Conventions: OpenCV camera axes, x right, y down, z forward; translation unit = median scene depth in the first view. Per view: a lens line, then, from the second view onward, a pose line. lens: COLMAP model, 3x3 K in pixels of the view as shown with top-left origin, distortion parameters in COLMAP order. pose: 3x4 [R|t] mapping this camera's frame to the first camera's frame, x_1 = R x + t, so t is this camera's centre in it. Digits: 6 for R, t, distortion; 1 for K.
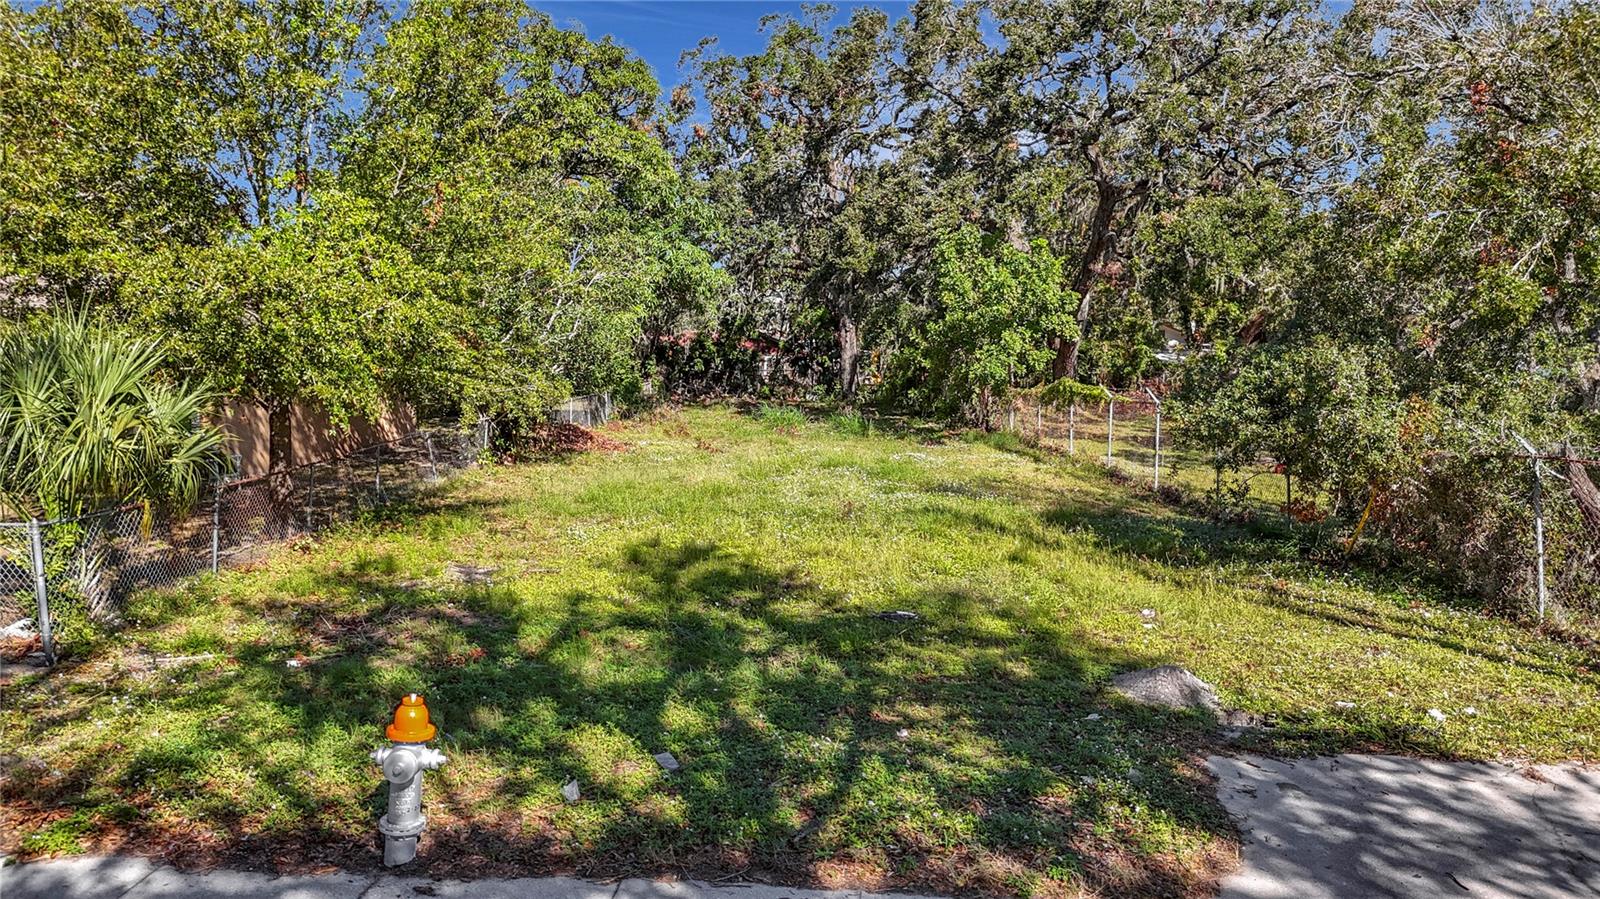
lens RADIAL K [[1177.7, 0, 797.1], [0, 1177.7, 448.6], [0, 0, 1]] dist [0.084043, -0.082226]
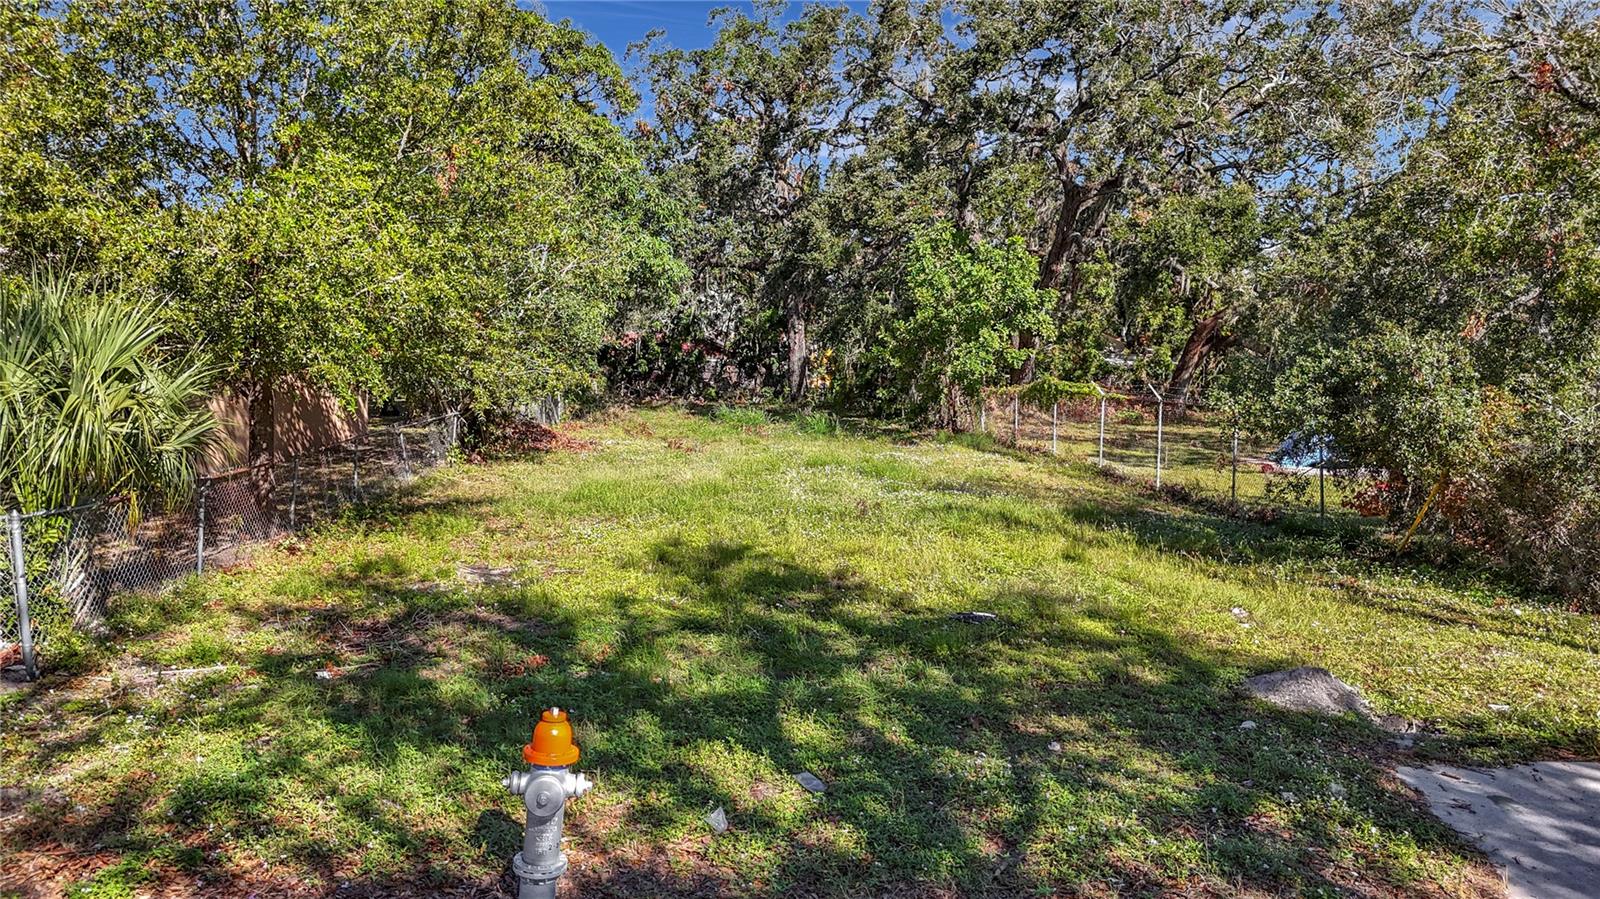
lens RADIAL K [[1183.4, 0, 798.5], [0, 1183.4, 447.7], [0, 0, 1]] dist [0.069953, -0.066217]
pose [[0.997556, 0.001918, 0.069850, -0.056335], [-0.001427, 0.999974, -0.007087, 0.007707], [-0.069862, 0.006970, 0.997532, 0.040641]]
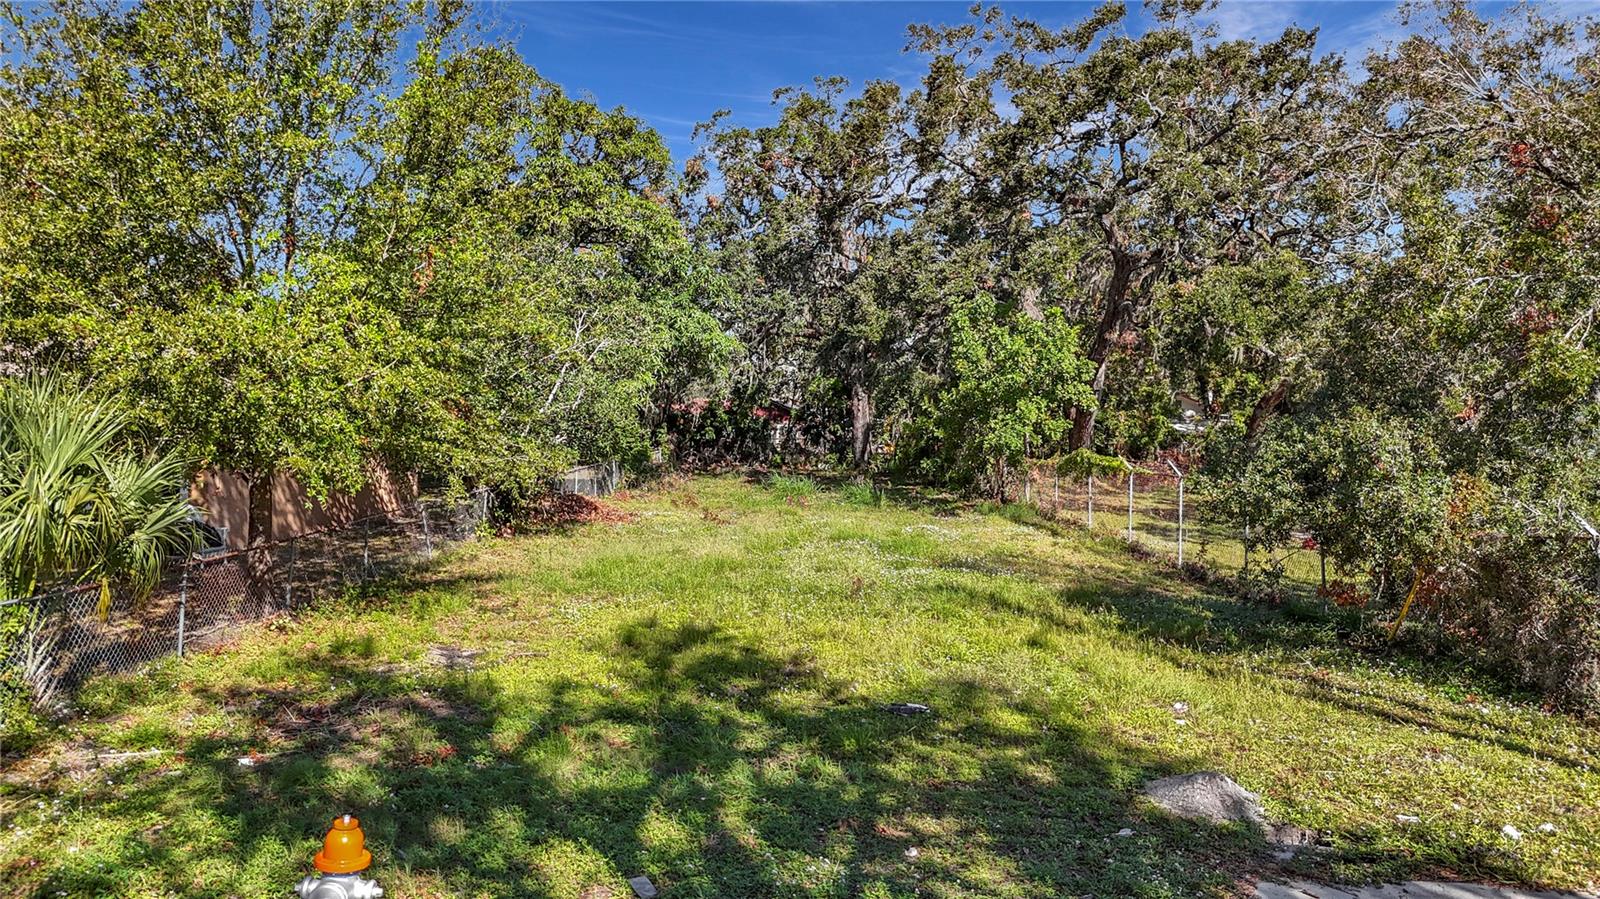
lens RADIAL K [[1177.7, 0, 797.1], [0, 1177.7, 448.6], [0, 0, 1]] dist [0.084043, -0.082226]
pose [[0.999921, 0.003042, -0.012185, 0.004534], [-0.003741, 0.998323, -0.057766, -0.003327], [0.011989, 0.057807, 0.998256, 0.031057]]
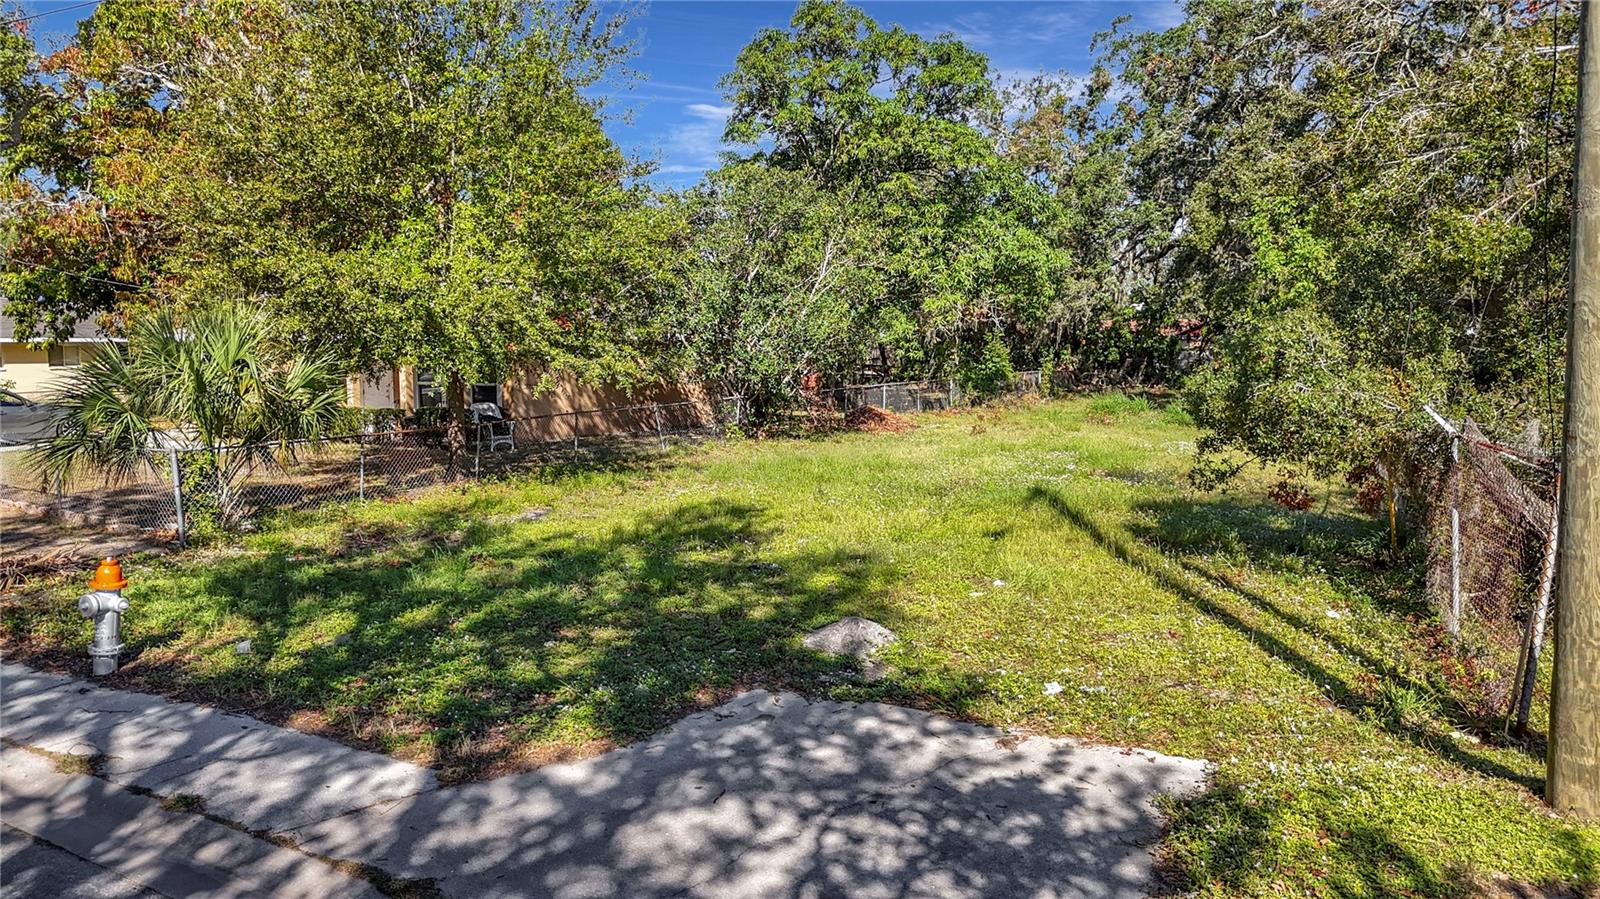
lens RADIAL K [[1183.4, 0, 798.5], [0, 1183.4, 447.7], [0, 0, 1]] dist [0.069953, -0.066217]
pose [[0.897865, 0.029149, -0.439305, 0.279092], [-0.027991, 0.999567, 0.009114, 0.010199], [0.439380, 0.004114, 0.898292, 0.017683]]
